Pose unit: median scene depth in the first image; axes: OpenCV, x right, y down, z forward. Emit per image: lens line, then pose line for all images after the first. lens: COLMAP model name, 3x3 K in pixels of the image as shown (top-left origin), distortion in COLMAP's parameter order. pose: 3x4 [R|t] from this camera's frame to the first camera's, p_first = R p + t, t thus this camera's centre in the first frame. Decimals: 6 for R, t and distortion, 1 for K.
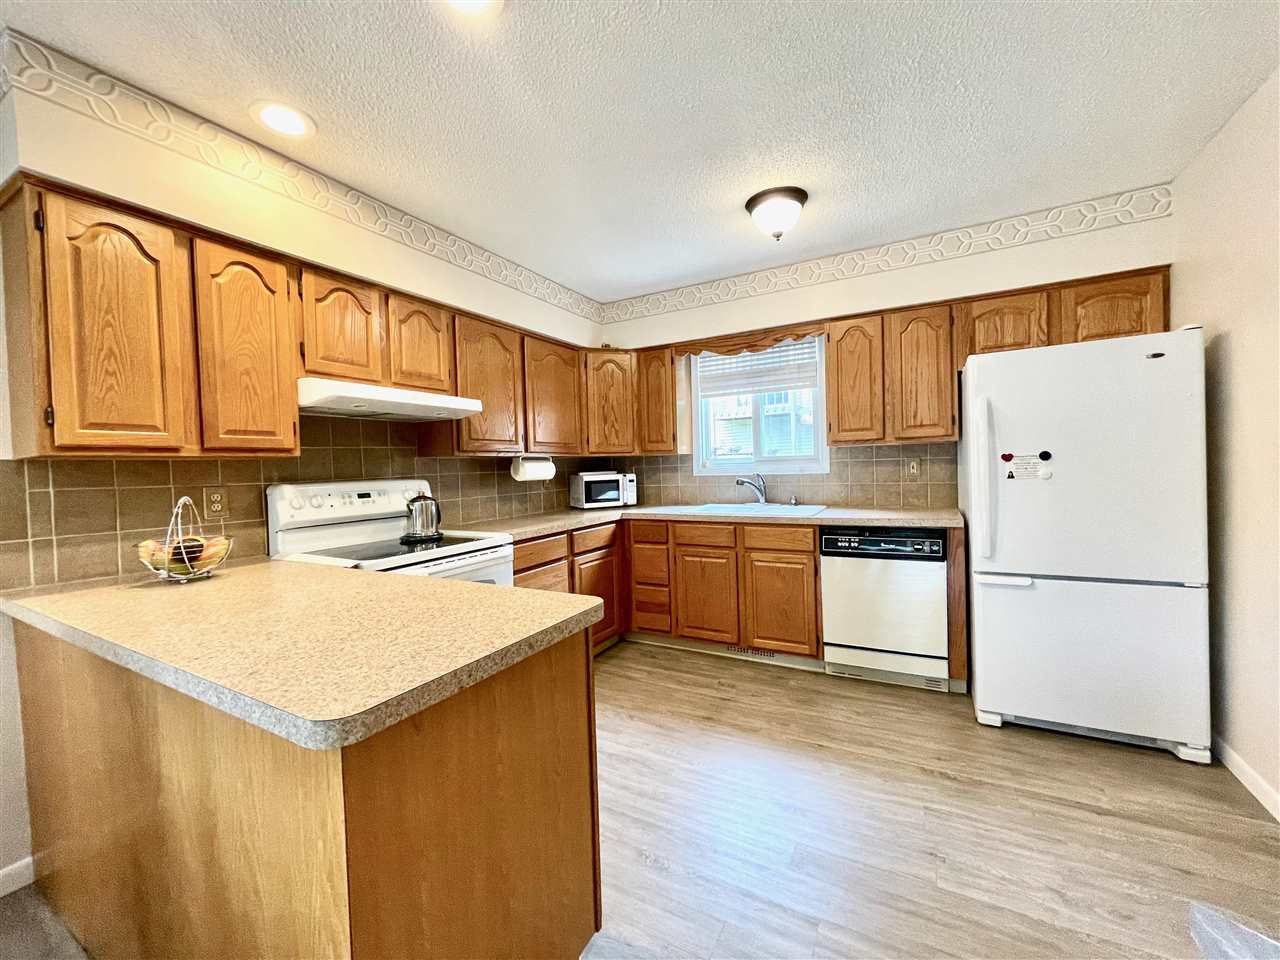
lens RADIAL K [[514.8, 0, 634.0], [0, 514.8, 475.6], [0, 0, 1]] dist [0.000161, -0.000055]
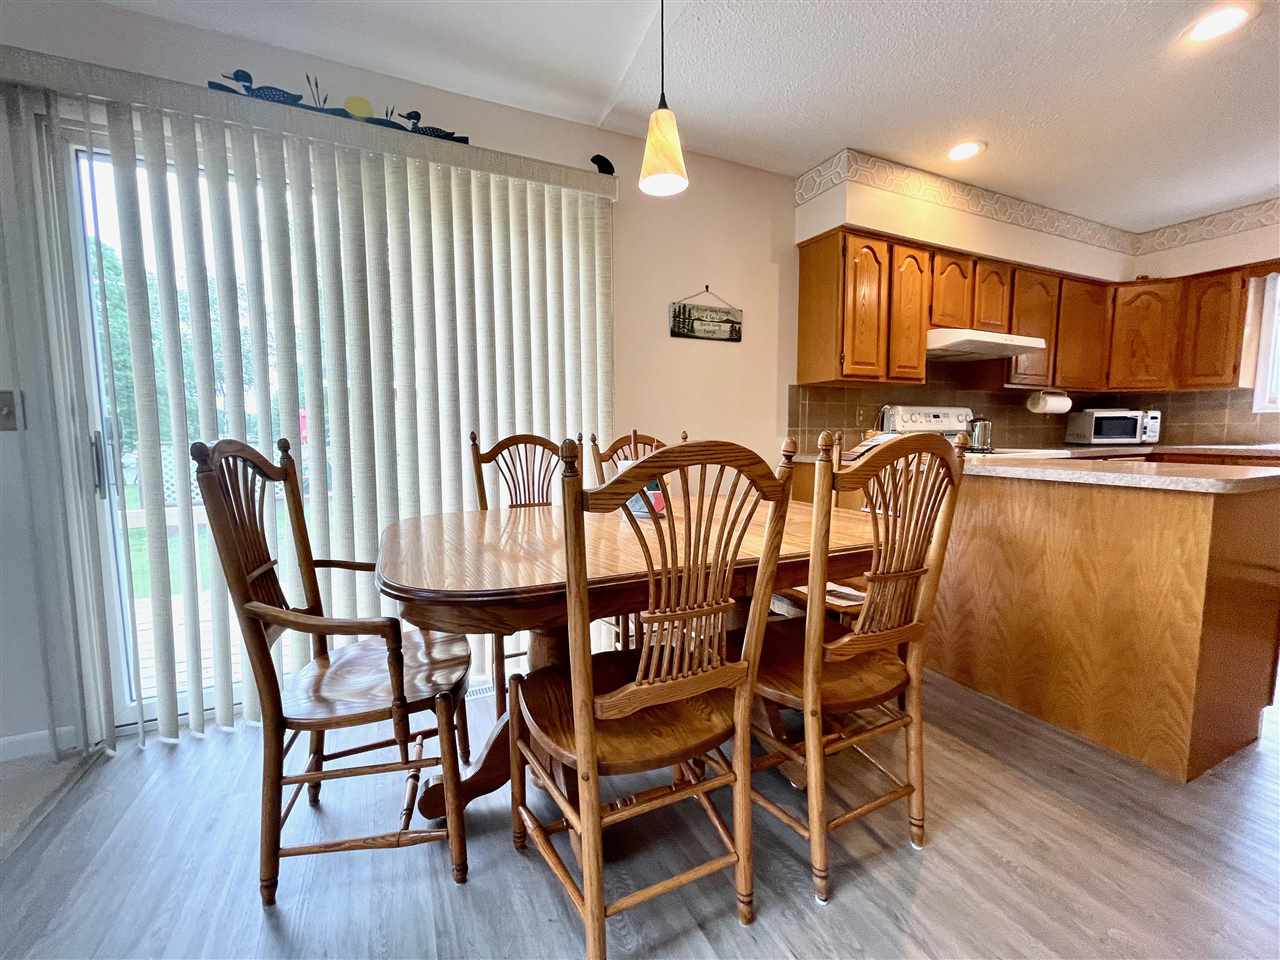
lens RADIAL K [[534.8, 0, 640.0], [0, 534.8, 480.0], [0, 0, 1]] dist [0.000965, 0.000067]
pose [[0.820297, 0.077703, -0.566635, -0.240917], [-0.029424, 0.995150, 0.093870, 0.066104], [0.571180, -0.060329, 0.818605, -0.418750]]
